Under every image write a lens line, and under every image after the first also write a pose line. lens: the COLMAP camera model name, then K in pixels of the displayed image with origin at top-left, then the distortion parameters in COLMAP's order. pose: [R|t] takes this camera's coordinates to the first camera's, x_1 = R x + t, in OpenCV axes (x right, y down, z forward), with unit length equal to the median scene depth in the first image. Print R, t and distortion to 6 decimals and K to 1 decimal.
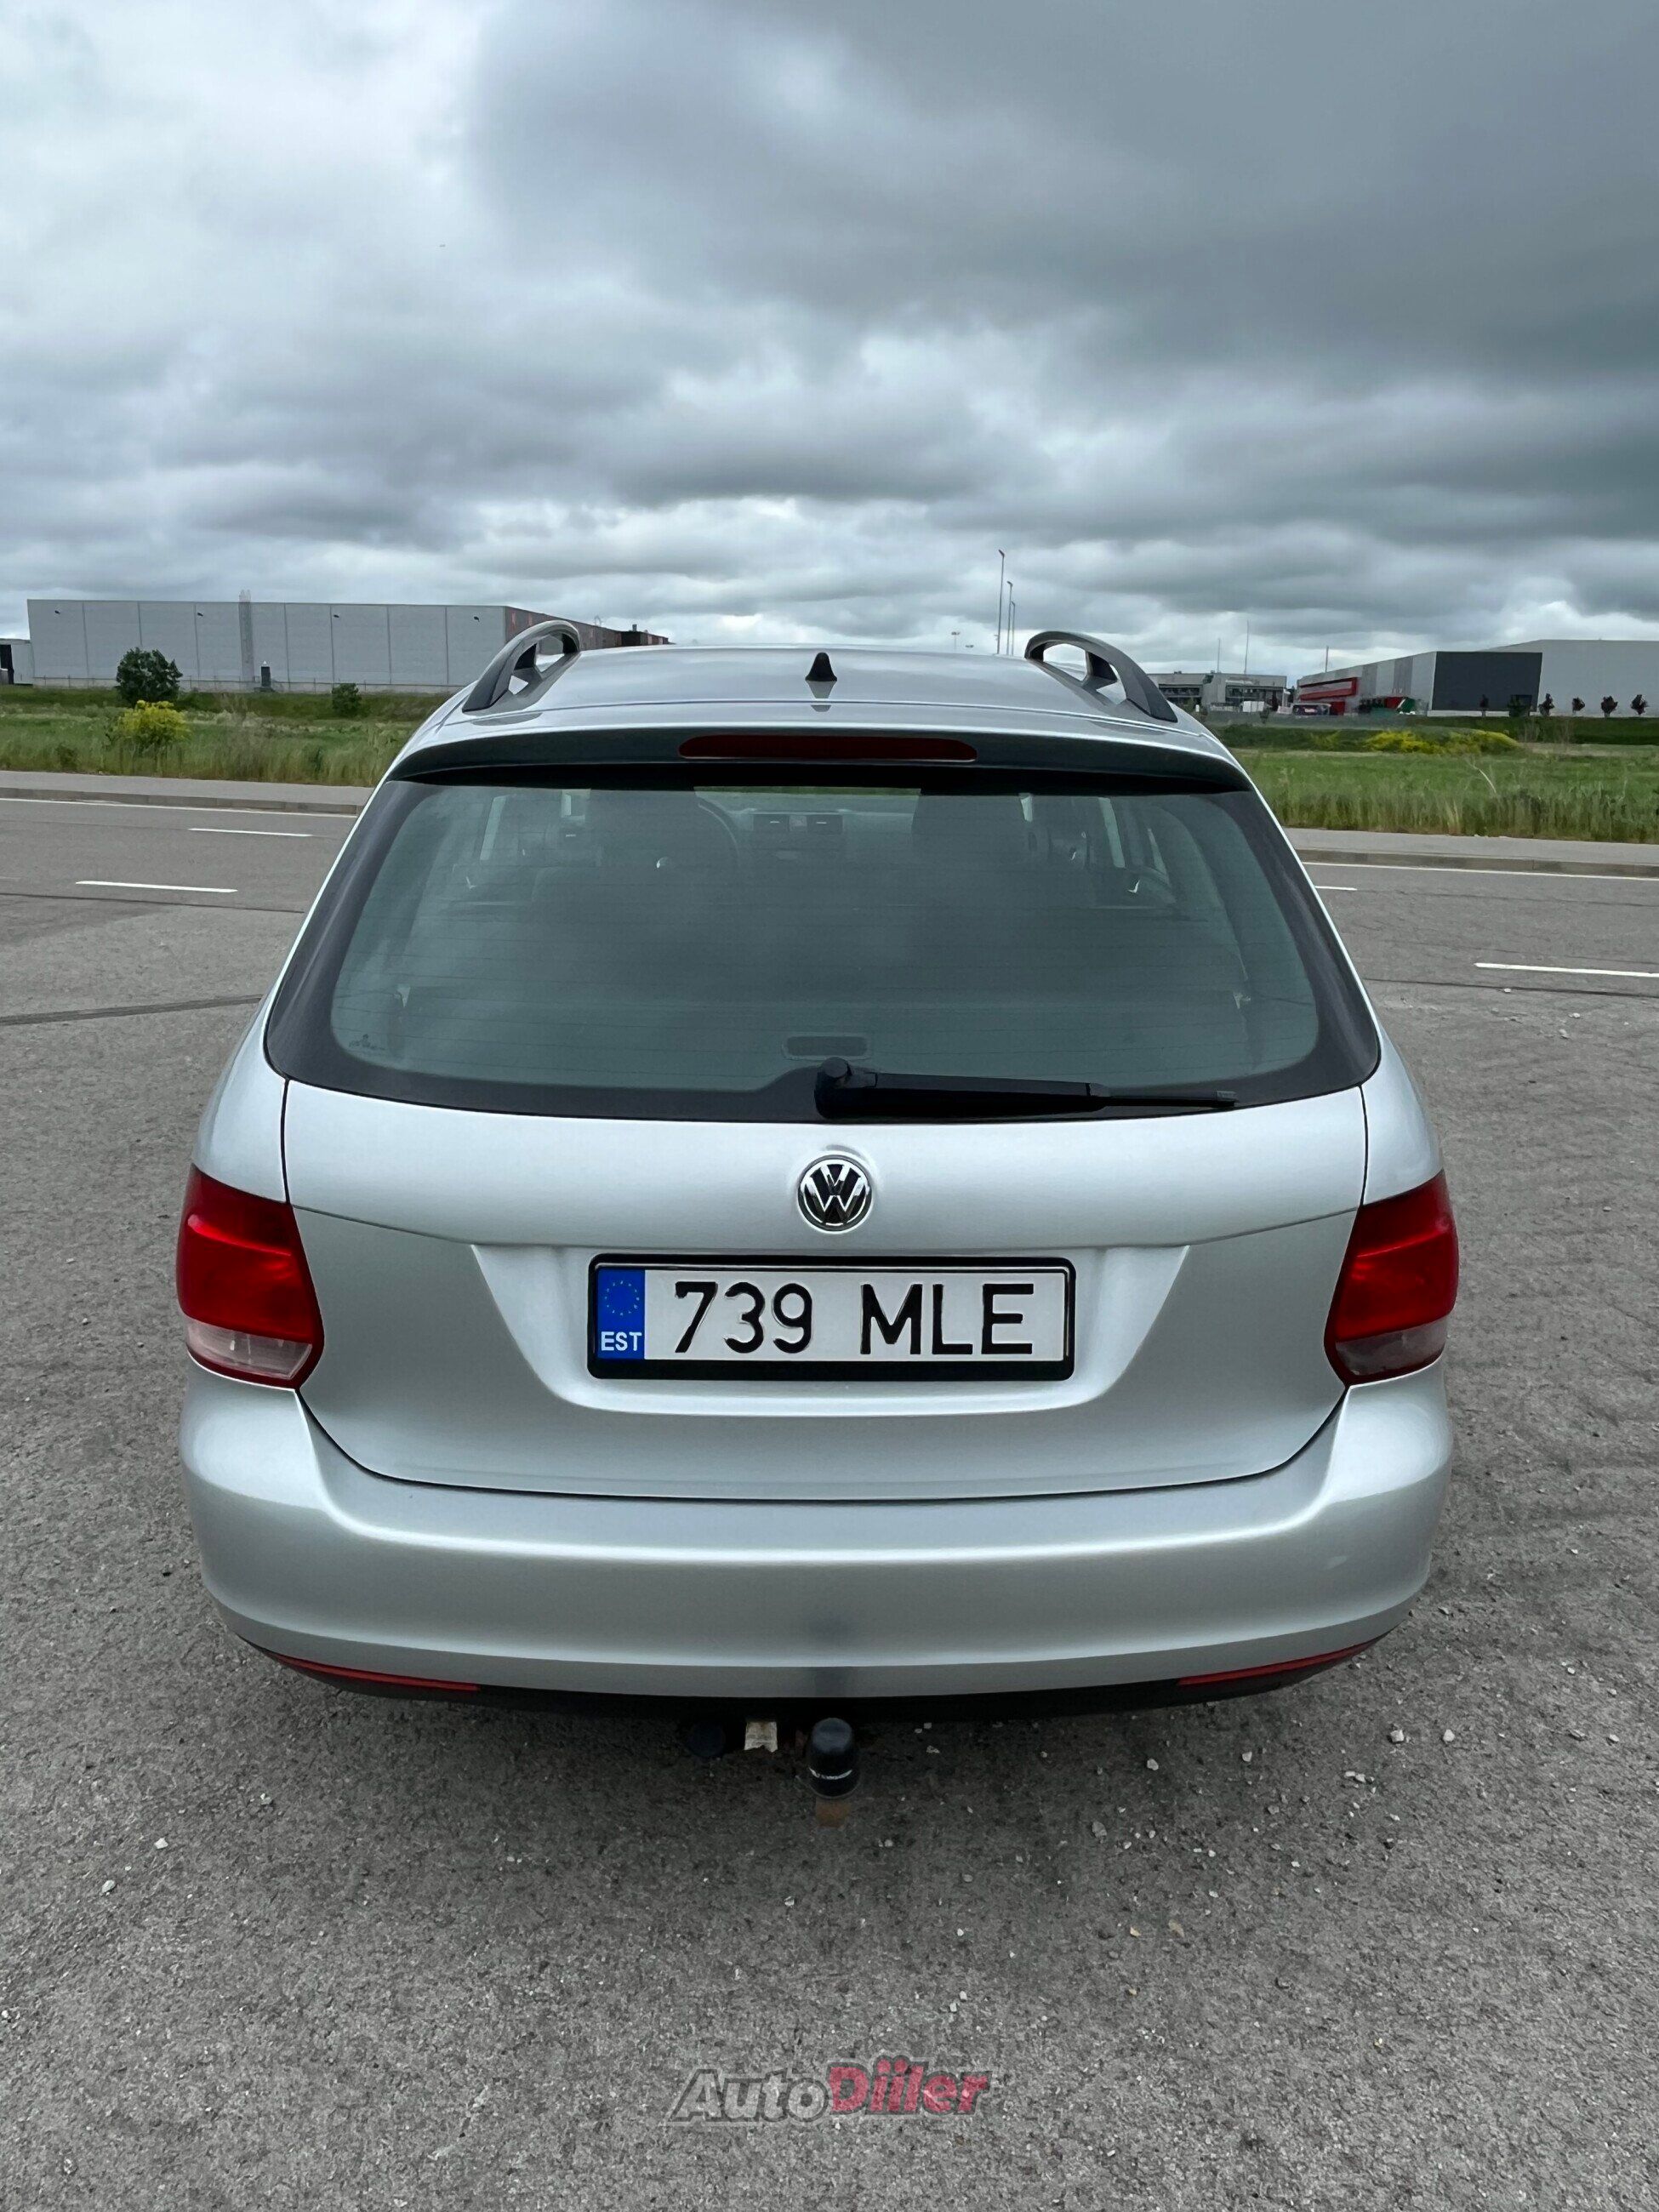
lens RADIAL K [[1630.7, 0, 824.6], [0, 1630.7, 1102.7], [0, 0, 1]] dist [0.001614, -0.004966]
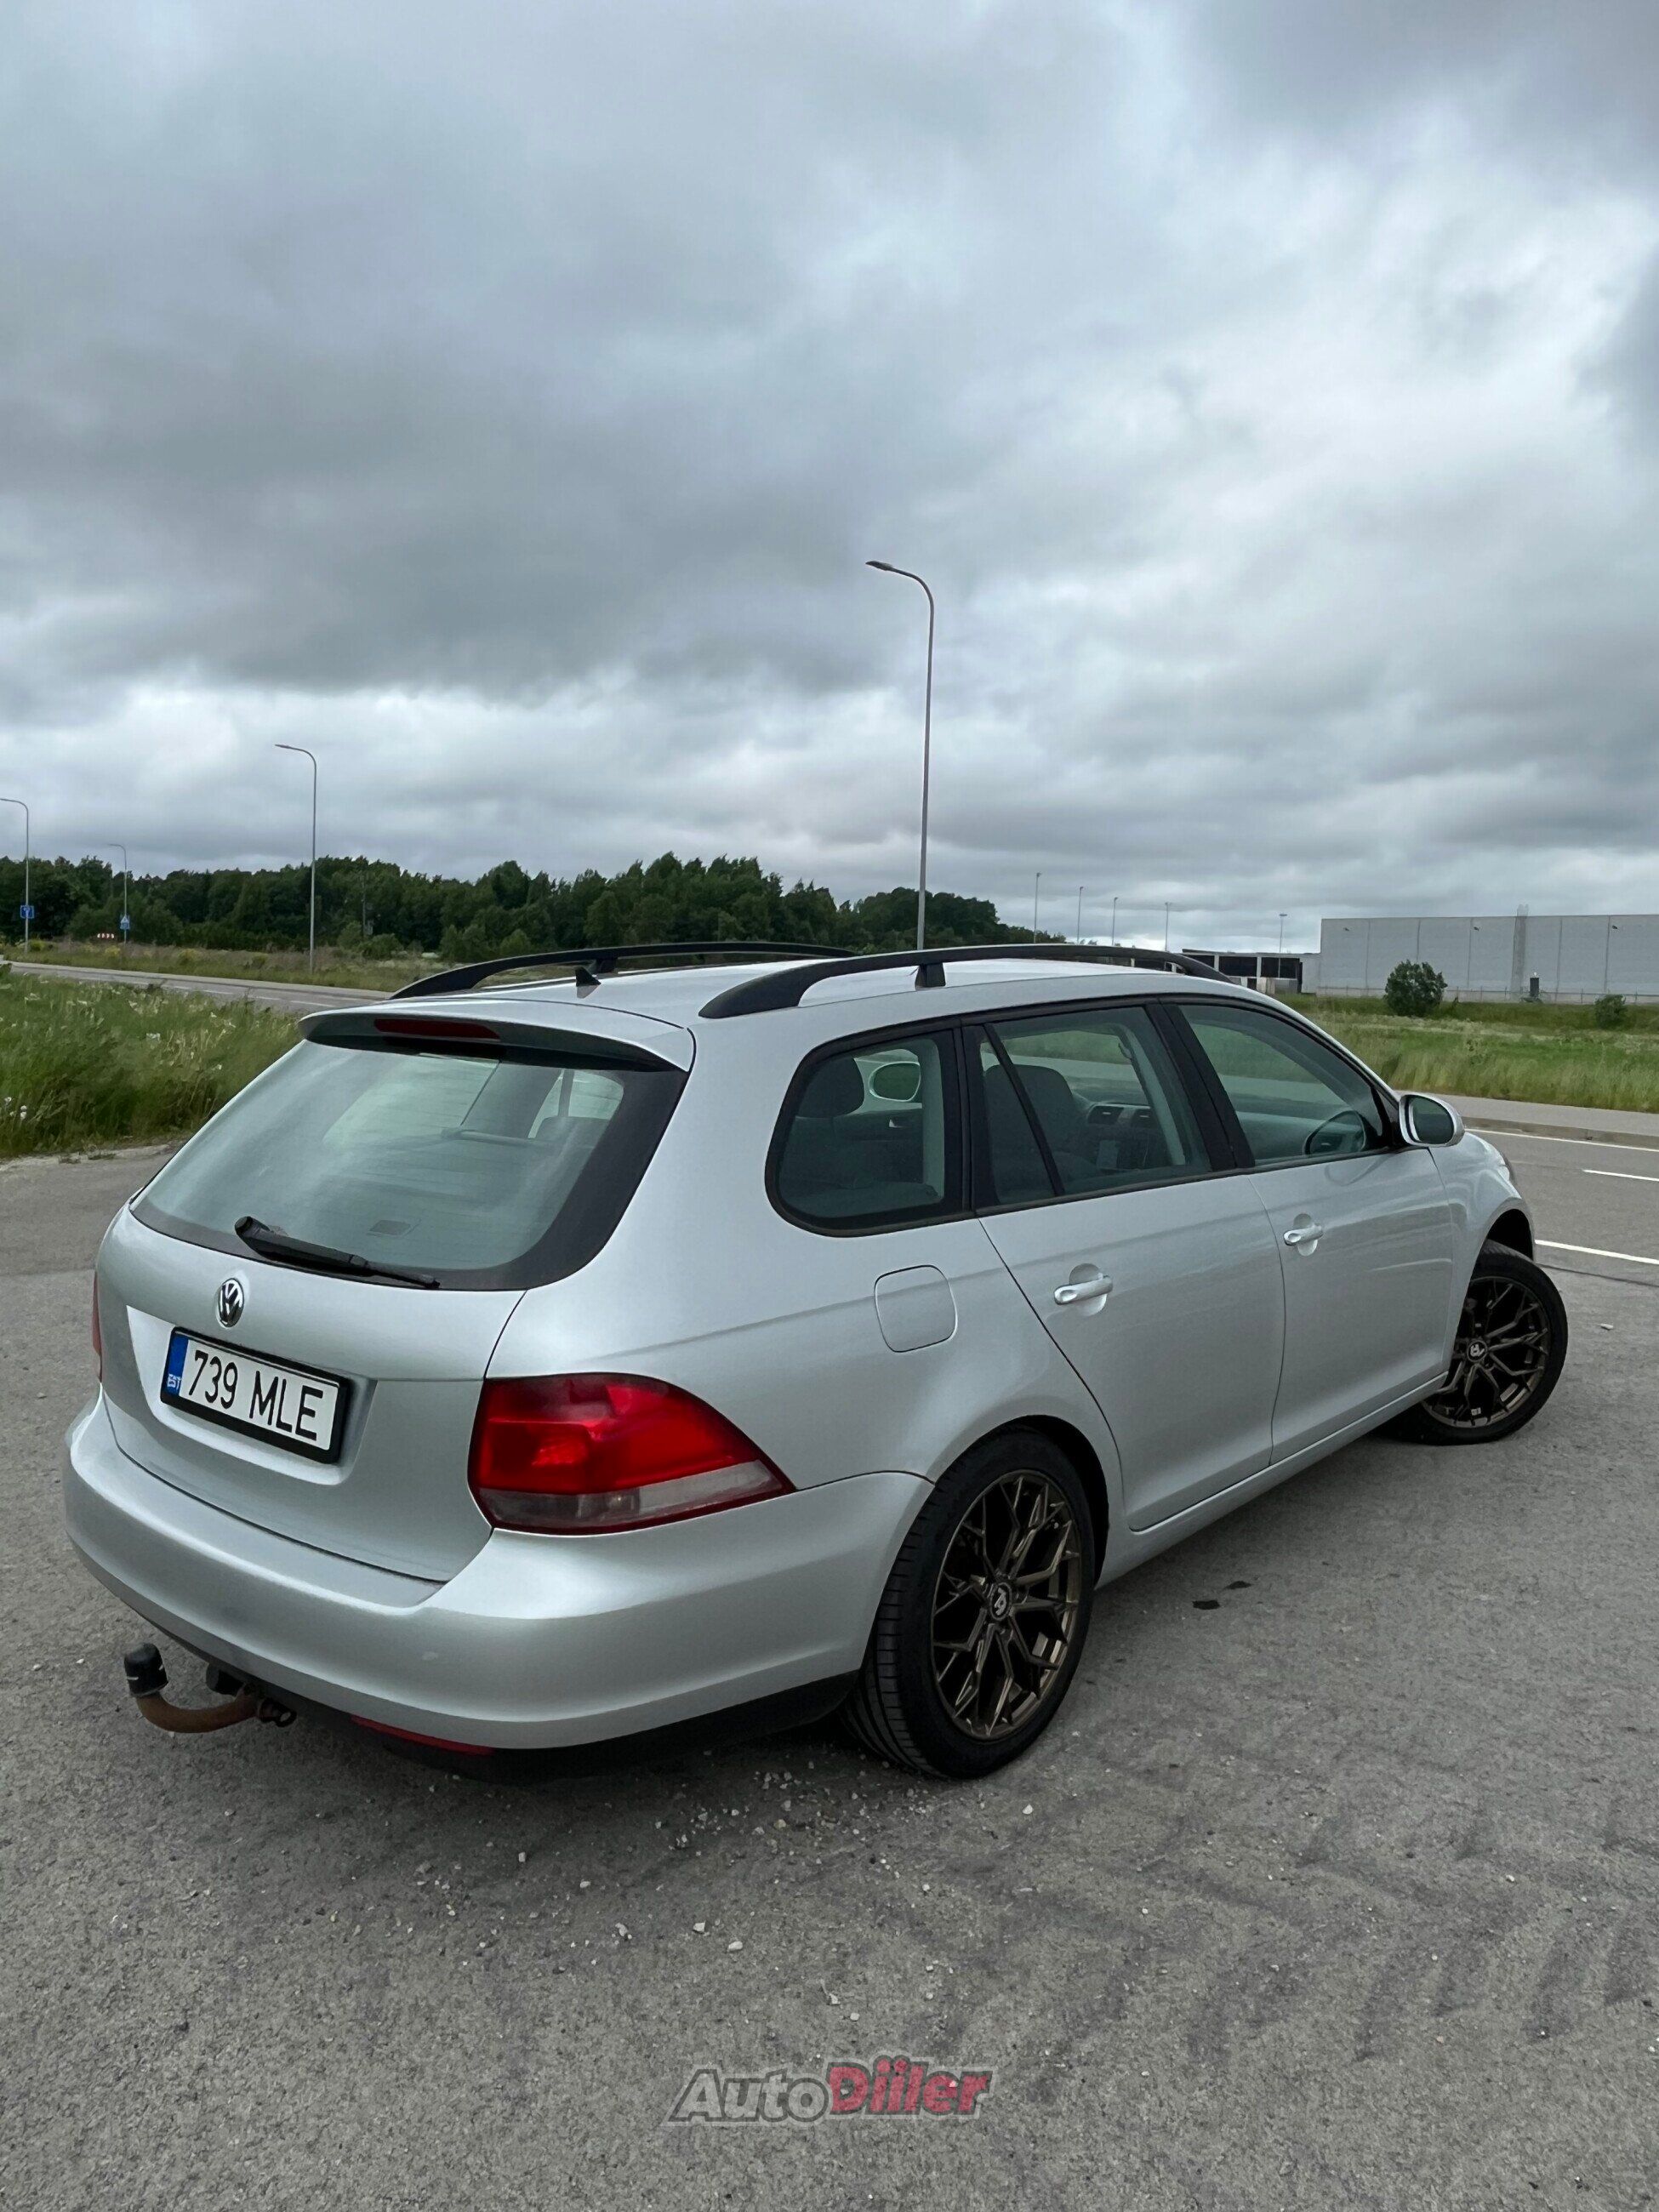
lens RADIAL K [[1630.7, 0, 827.0], [0, 1630.7, 1105.9], [0, 0, 1]] dist [0.001614, -0.004966]
pose [[0.738409, 0.053153, -0.672255, 1.281447], [-0.174460, 0.978008, -0.114300, -0.043837], [0.651395, 0.201682, 0.731443, 0.169618]]
